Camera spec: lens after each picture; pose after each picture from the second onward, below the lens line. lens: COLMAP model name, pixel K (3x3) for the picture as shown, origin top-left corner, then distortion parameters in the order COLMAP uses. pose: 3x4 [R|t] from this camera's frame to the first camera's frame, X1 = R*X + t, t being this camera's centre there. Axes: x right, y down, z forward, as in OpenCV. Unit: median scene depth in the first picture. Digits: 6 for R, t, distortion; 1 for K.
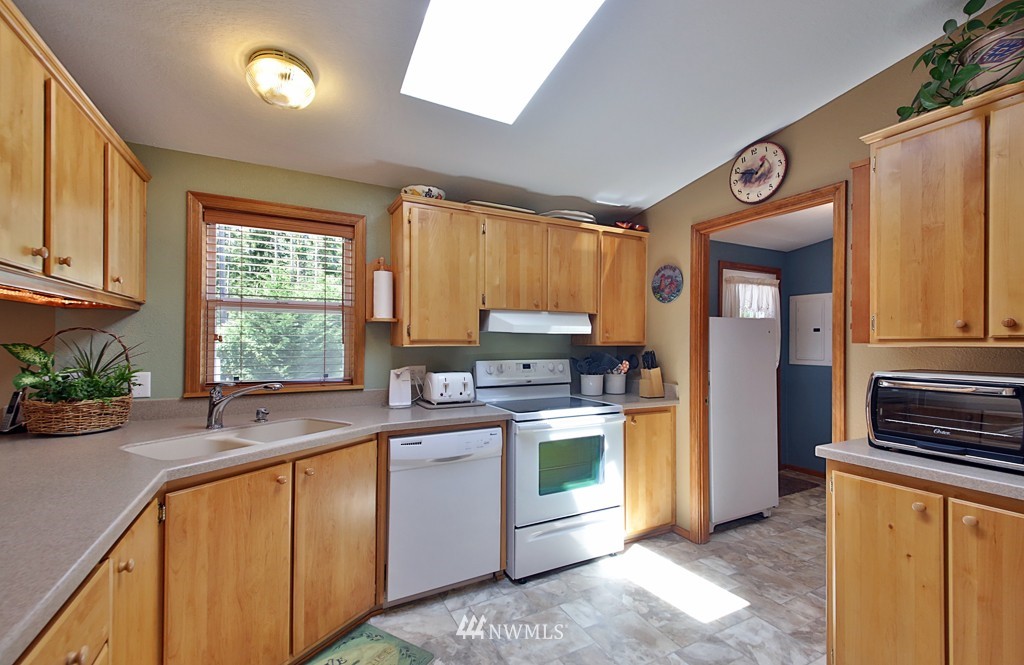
lens RADIAL K [[419.5, 0, 530.1], [0, 419.5, 329.8], [0, 0, 1]] dist [0.015001, -0.005107]
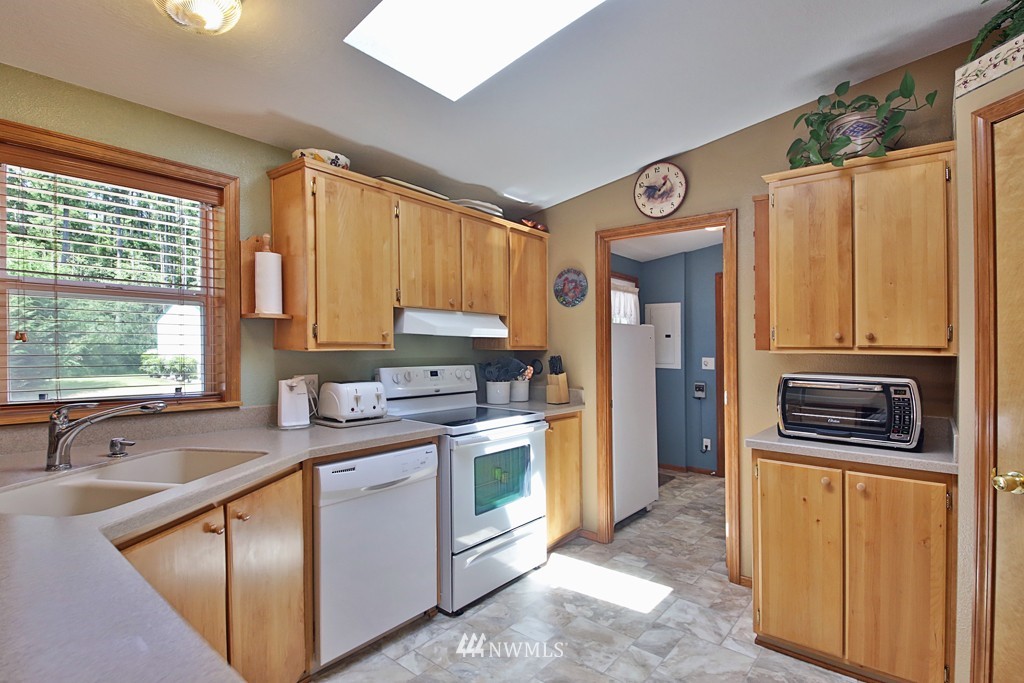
lens RADIAL K [[471.4, 0, 516.2], [0, 471.4, 333.7], [0, 0, 1]] dist [-0.006926, -0.006735]
pose [[0.928898, 0.018529, 0.369873, -0.274544], [-0.021156, 0.999772, 0.003047, -0.003522], [-0.369732, -0.010655, 0.929077, 0.027163]]
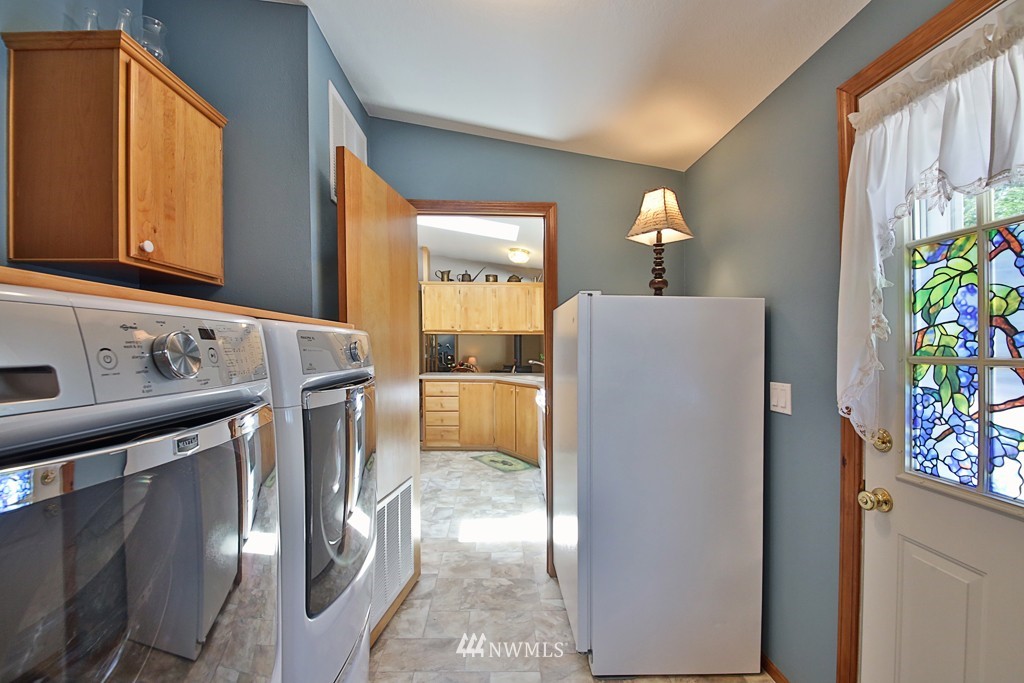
lens RADIAL K [[428.5, 0, 510.1], [0, 428.5, 349.2], [0, 0, 1]] dist [-0.002875, -0.000179]
pose [[-0.429571, 0.003909, -0.903025, 1.479457], [0.021069, 0.999762, -0.005694, 0.049010], [0.902787, -0.021472, -0.429551, 1.553491]]
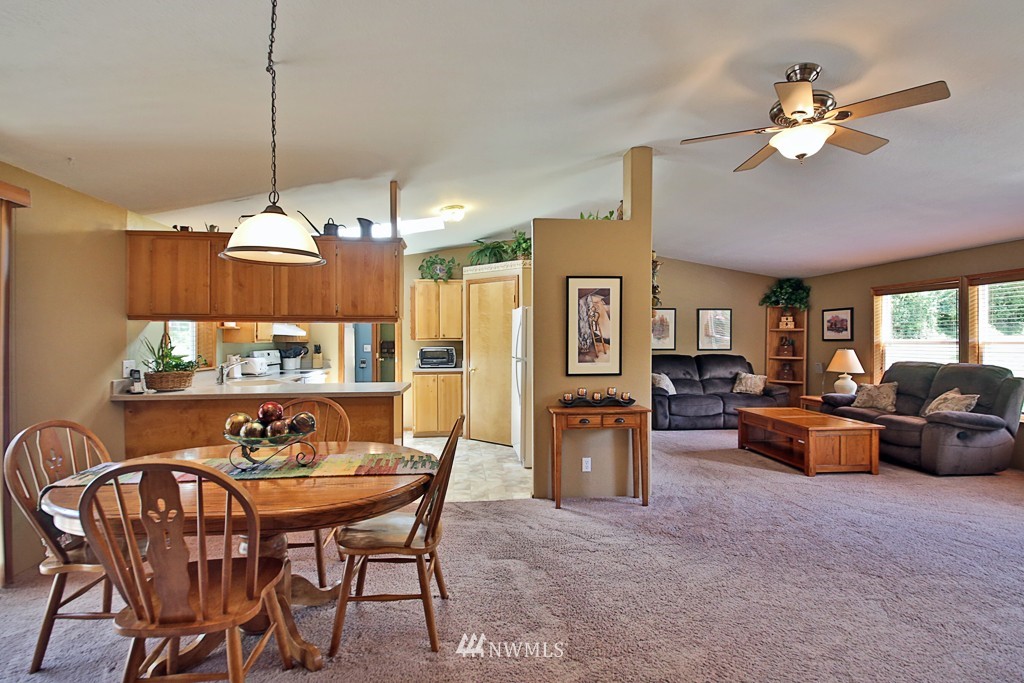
lens RADIAL K [[471.4, 0, 516.7], [0, 471.4, 343.5], [0, 0, 1]] dist [-0.006926, -0.006735]
pose [[0.349321, -0.010407, 0.936945, -1.911689], [-0.022067, 0.999570, 0.019330, -0.025035], [-0.936743, -0.027428, 0.348941, -0.847358]]
